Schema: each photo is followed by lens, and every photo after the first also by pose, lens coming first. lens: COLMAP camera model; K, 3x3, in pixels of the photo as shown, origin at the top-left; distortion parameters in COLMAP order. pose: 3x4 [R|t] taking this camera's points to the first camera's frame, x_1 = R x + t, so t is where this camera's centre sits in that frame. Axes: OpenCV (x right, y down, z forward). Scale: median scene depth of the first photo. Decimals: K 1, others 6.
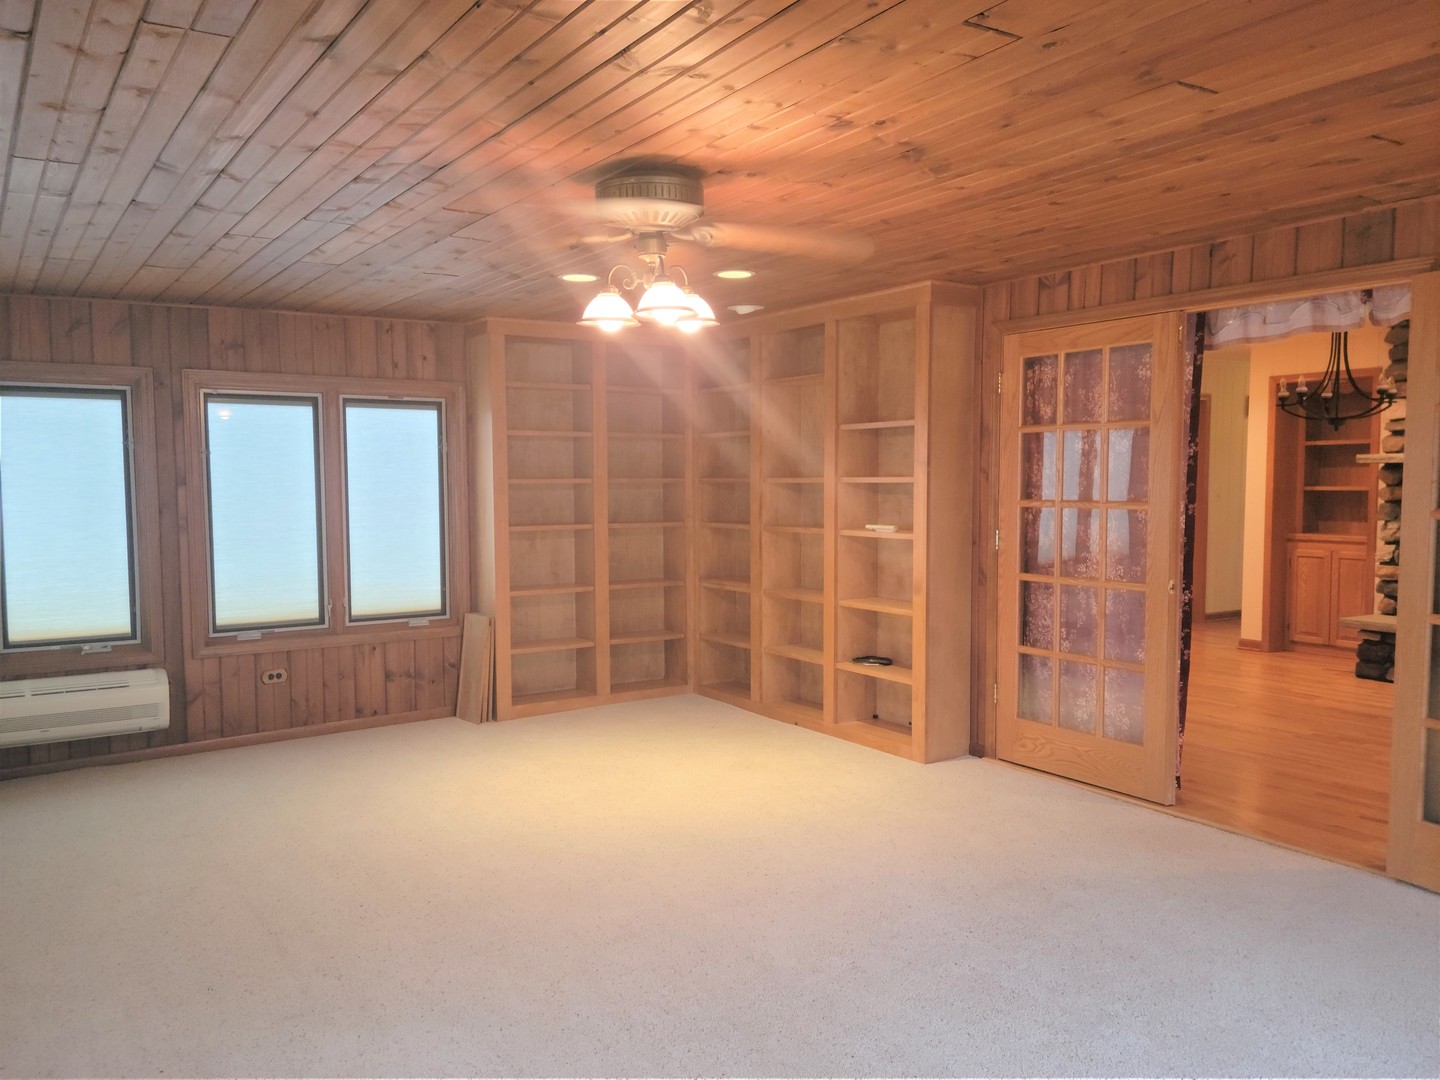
lens RADIAL K [[1132.4, 0, 730.9], [0, 1132.4, 537.2], [0, 0, 1]] dist [0.100110, -0.095985]
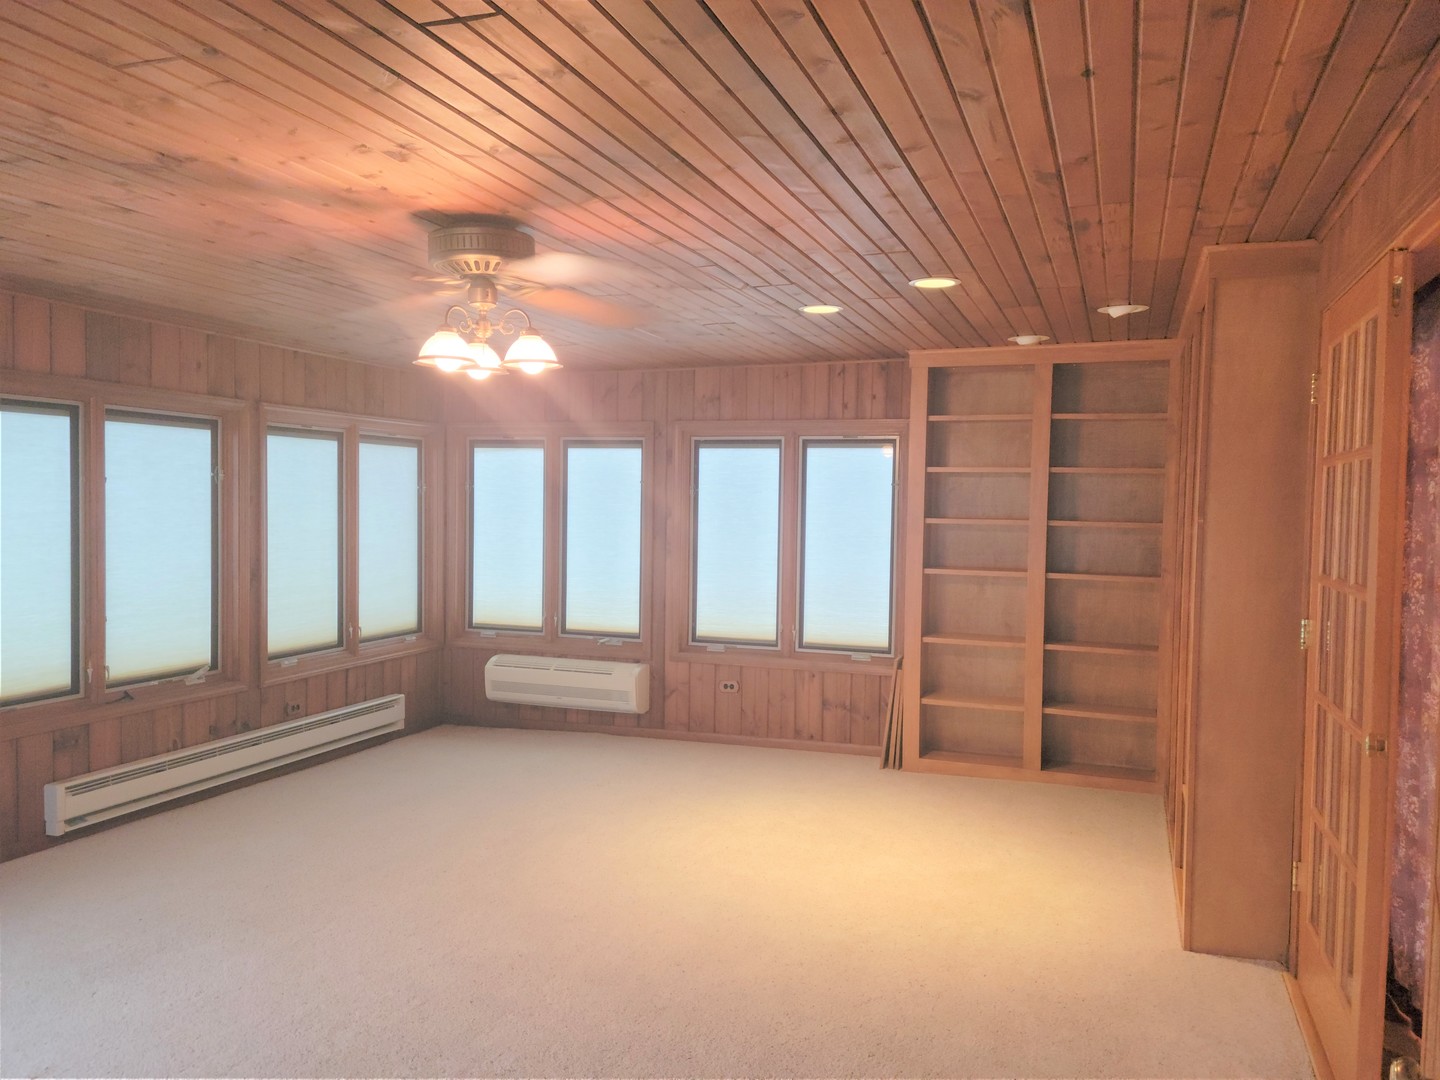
lens RADIAL K [[1132.4, 0, 722.6], [0, 1132.4, 543.0], [0, 0, 1]] dist [0.100110, -0.095985]
pose [[0.606861, 0.047751, -0.793372, 0.473320], [-0.062872, 0.997950, 0.011972, -0.032927], [0.792318, 0.042615, 0.608619, 0.299380]]
